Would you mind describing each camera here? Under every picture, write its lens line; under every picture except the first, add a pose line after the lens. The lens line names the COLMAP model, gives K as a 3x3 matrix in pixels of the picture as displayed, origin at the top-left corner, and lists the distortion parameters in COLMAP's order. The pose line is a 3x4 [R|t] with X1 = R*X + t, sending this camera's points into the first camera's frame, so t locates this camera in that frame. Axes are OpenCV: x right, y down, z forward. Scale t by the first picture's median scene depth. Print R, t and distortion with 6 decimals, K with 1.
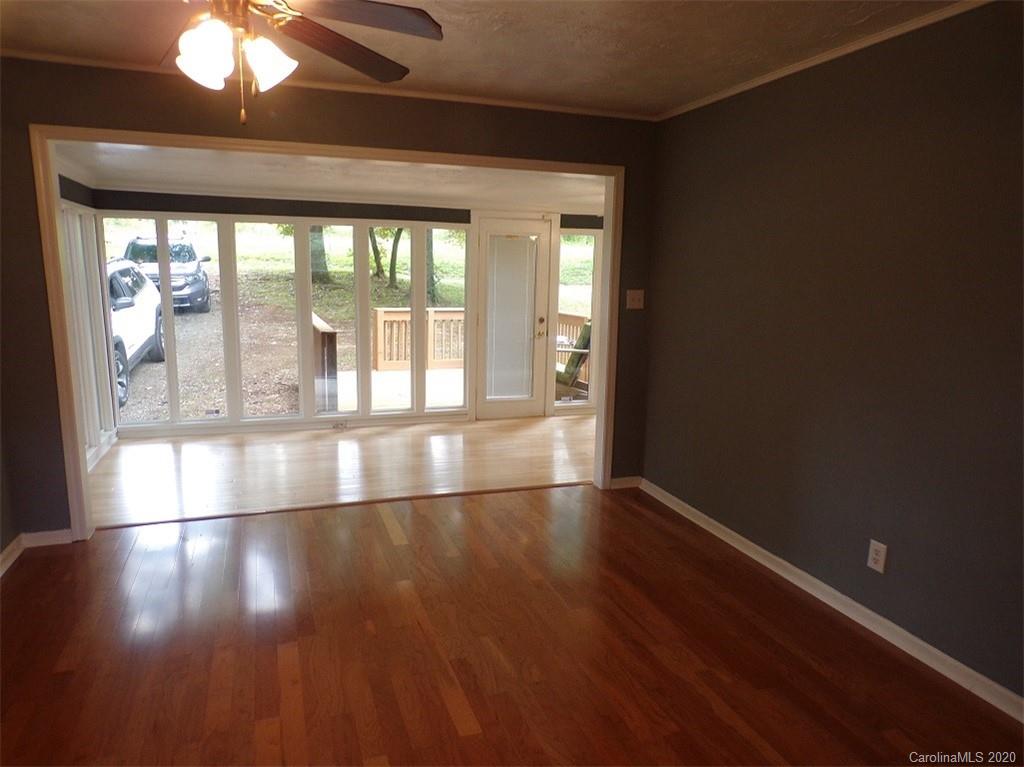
lens RADIAL K [[699.4, 0, 520.6], [0, 699.4, 382.0], [0, 0, 1]] dist [-0.015236, 0.018213]
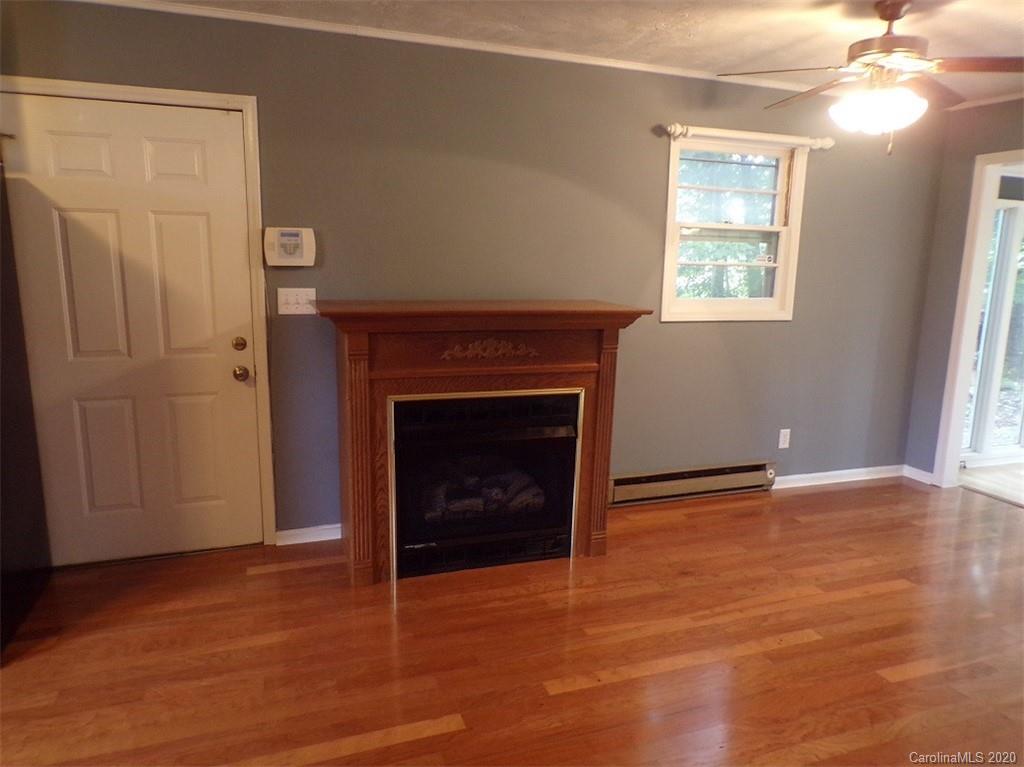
lens RADIAL K [[699.4, 0, 511.8], [0, 699.4, 384.6], [0, 0, 1]] dist [-0.015236, 0.018213]
pose [[0.006646, 0.166857, -0.985959, 0.569322], [-0.189175, 0.968386, 0.162608, -0.007223], [0.981921, 0.185438, 0.038001, 0.173946]]
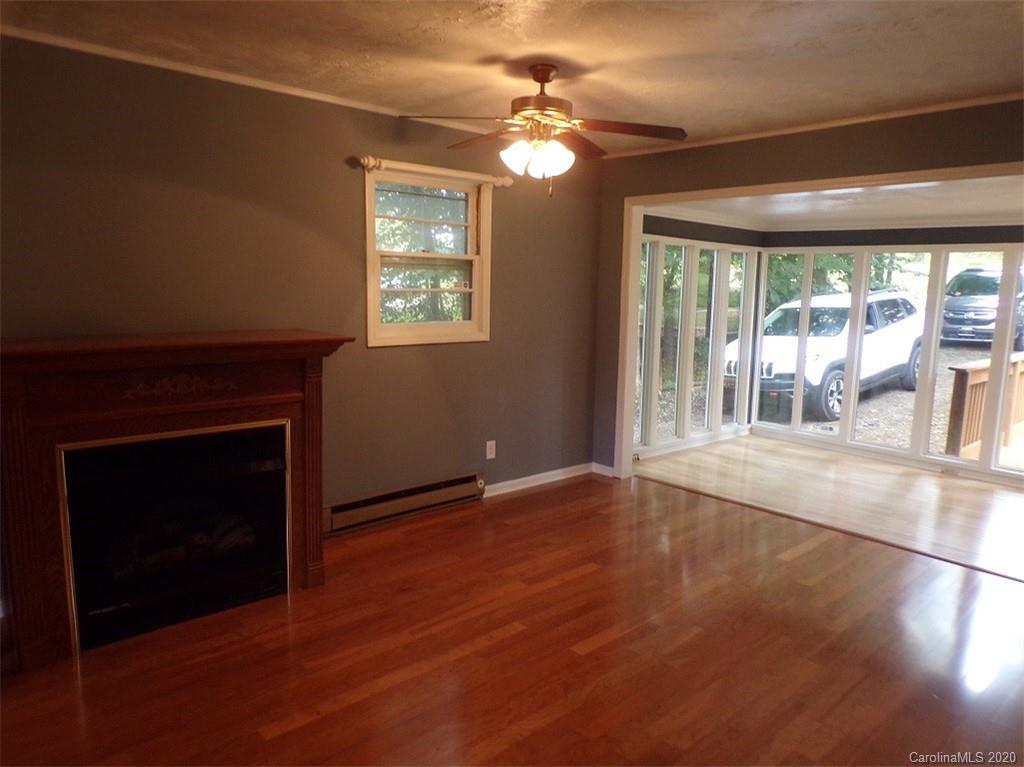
lens RADIAL K [[699.4, 0, 513.2], [0, 699.4, 383.8], [0, 0, 1]] dist [-0.015236, 0.018213]
pose [[0.388134, 0.123954, -0.913229, 0.595211], [-0.167346, 0.983920, 0.062424, -0.019695], [0.906282, 0.128596, 0.402636, 0.193899]]
